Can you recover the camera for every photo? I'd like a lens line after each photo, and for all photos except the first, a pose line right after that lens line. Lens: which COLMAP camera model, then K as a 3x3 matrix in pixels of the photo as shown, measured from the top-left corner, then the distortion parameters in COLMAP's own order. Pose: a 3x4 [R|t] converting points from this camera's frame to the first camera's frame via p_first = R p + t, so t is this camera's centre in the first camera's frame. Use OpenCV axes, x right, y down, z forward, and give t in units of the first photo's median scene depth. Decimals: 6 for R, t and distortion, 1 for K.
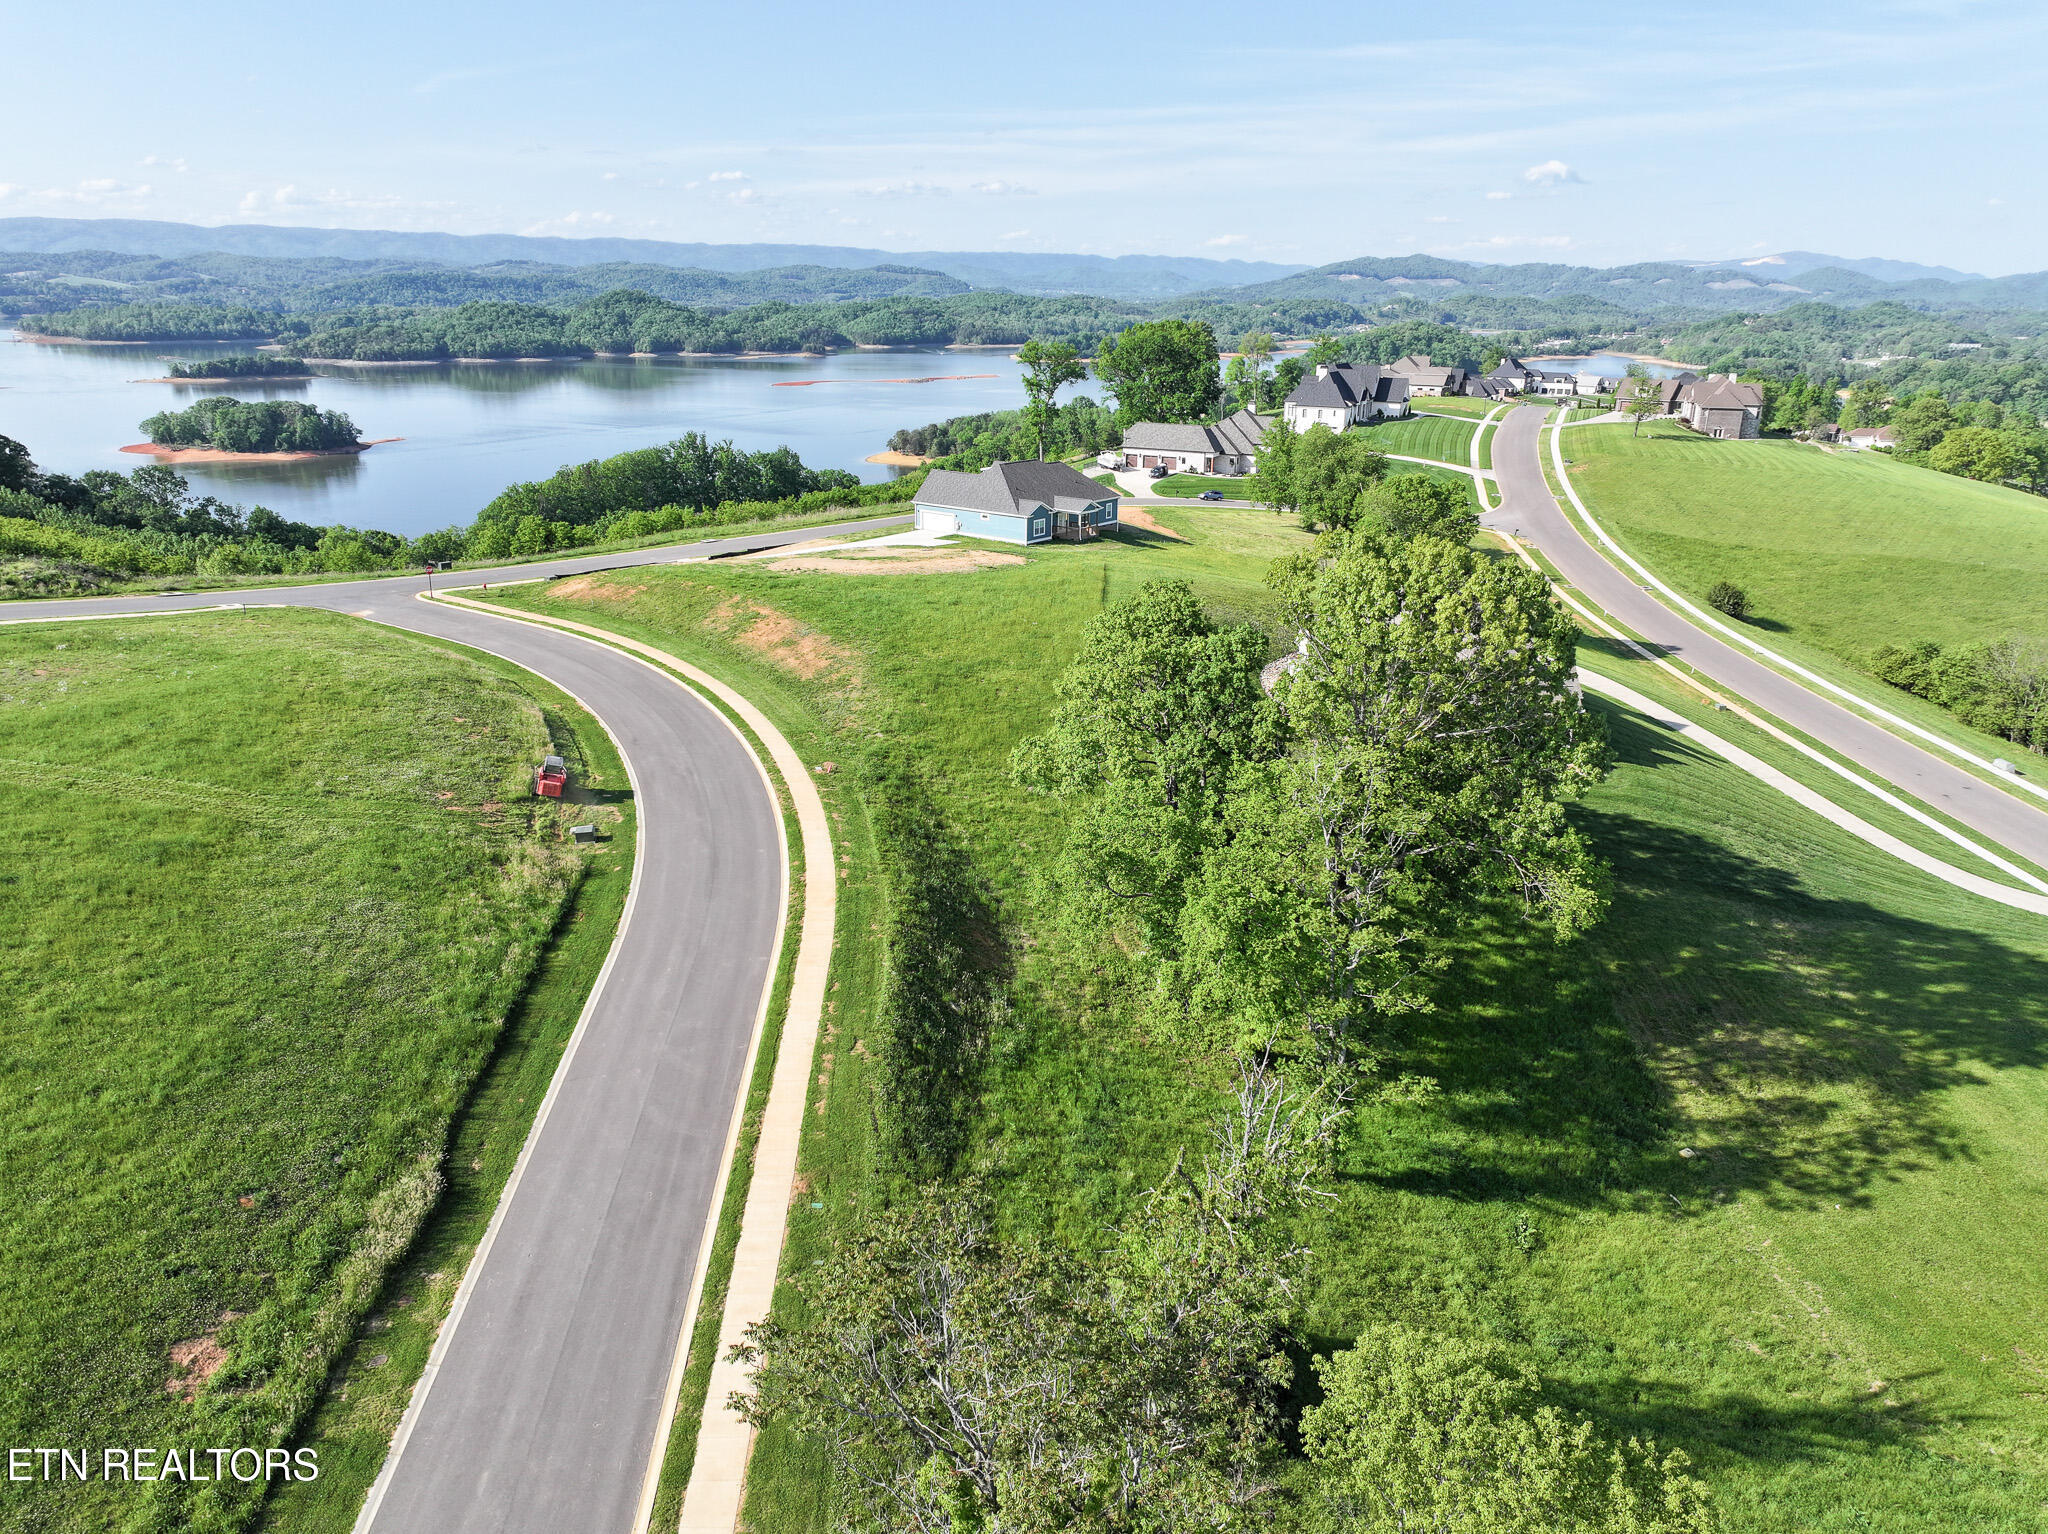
lens RADIAL K [[1442.0, 0, 1030.5], [0, 1442.0, 764.1], [0, 0, 1]] dist [-0.008840, 0.025825]
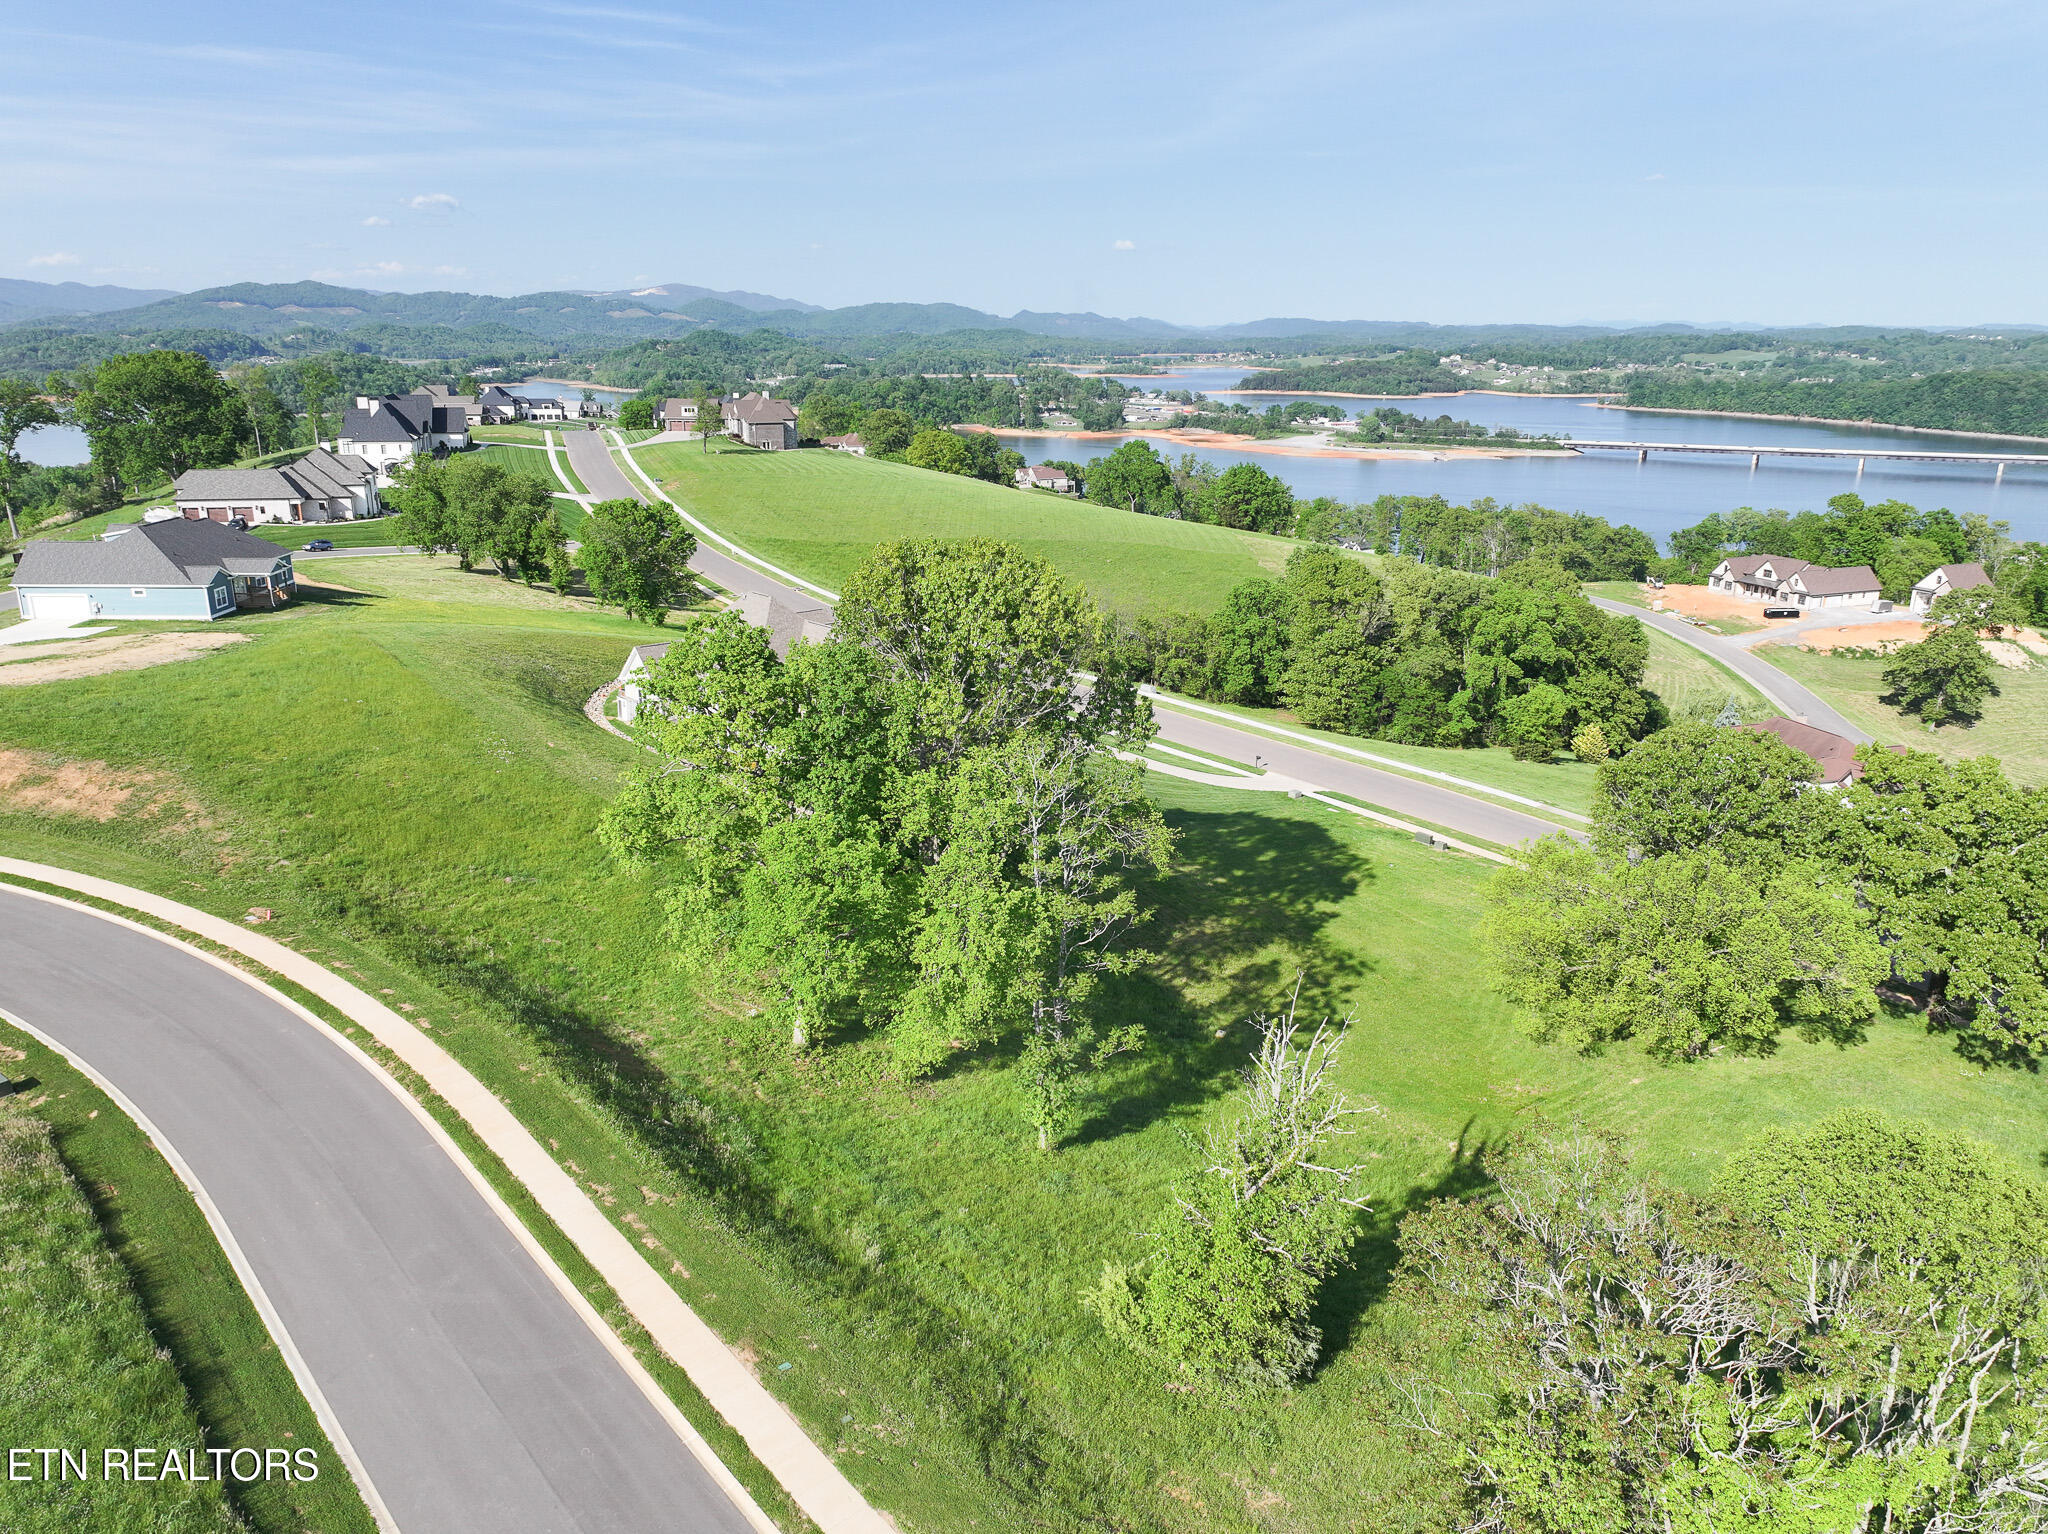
lens RADIAL K [[1442.0, 0, 1030.5], [0, 1442.0, 764.1], [0, 0, 1]] dist [-0.008840, 0.025825]
pose [[0.762477, -0.193047, 0.617545, -0.140523], [0.204309, 0.977454, 0.053298, -0.016332], [-0.613911, 0.085532, 0.784728, 0.060185]]
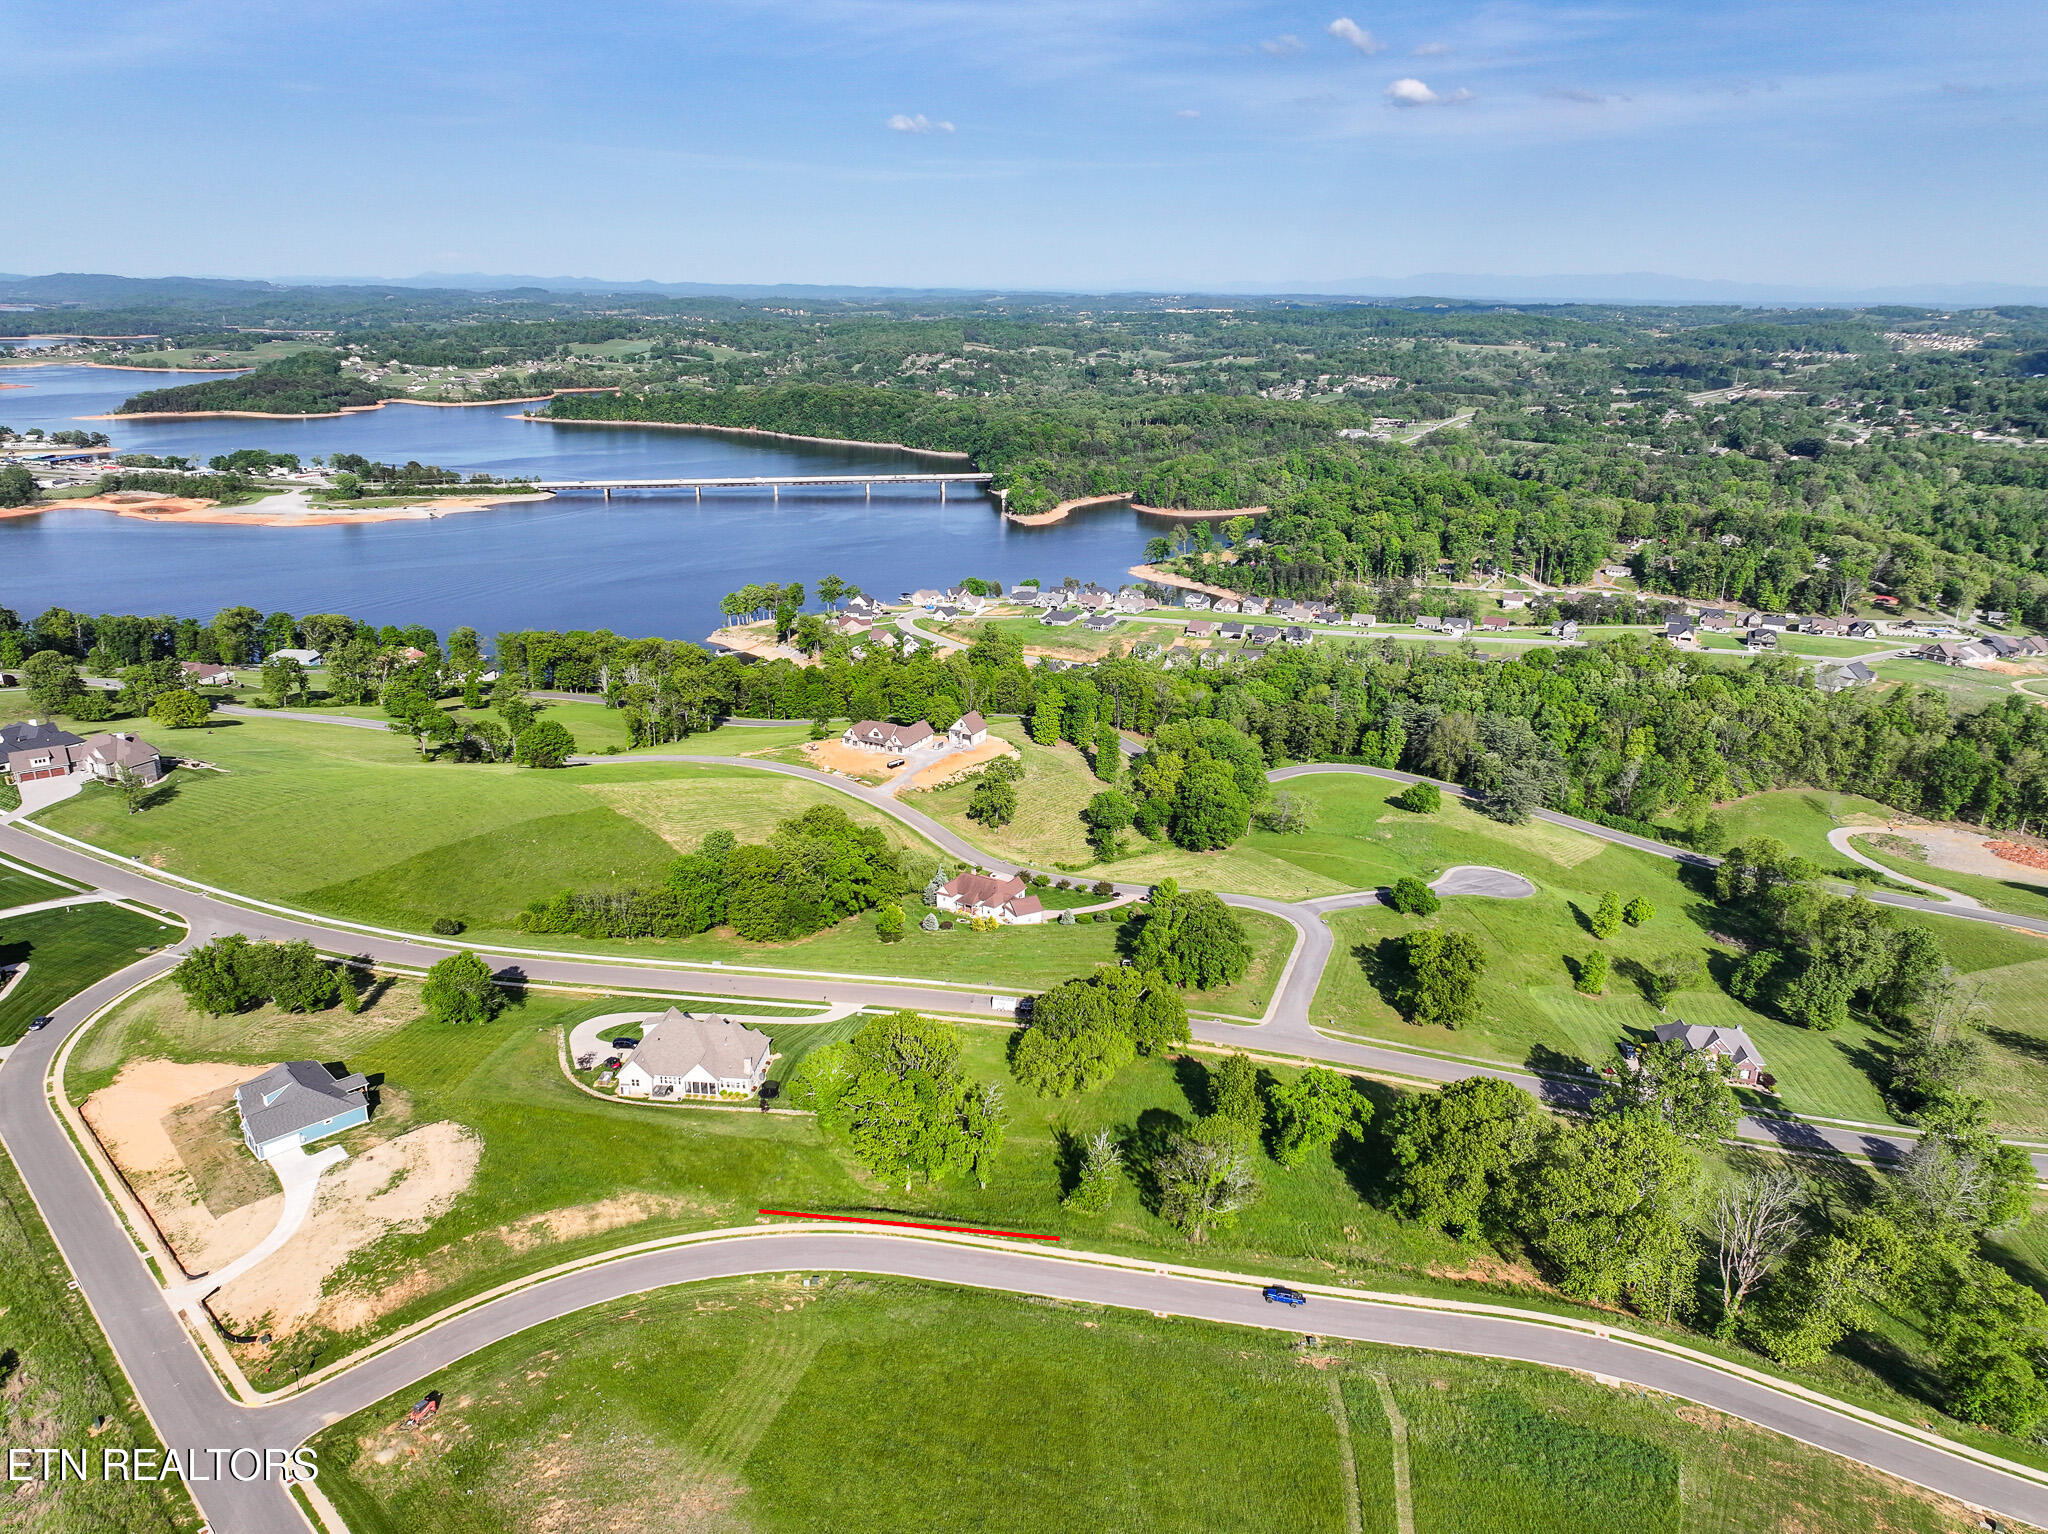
lens RADIAL K [[1442.0, 0, 1030.5], [0, 1442.0, 764.1], [0, 0, 1]] dist [-0.008840, 0.025825]
pose [[0.135648, -0.324620, 0.936067, -0.989937], [0.306356, 0.912240, 0.271962, -0.573024], [-0.942202, 0.249879, 0.223193, -0.060149]]
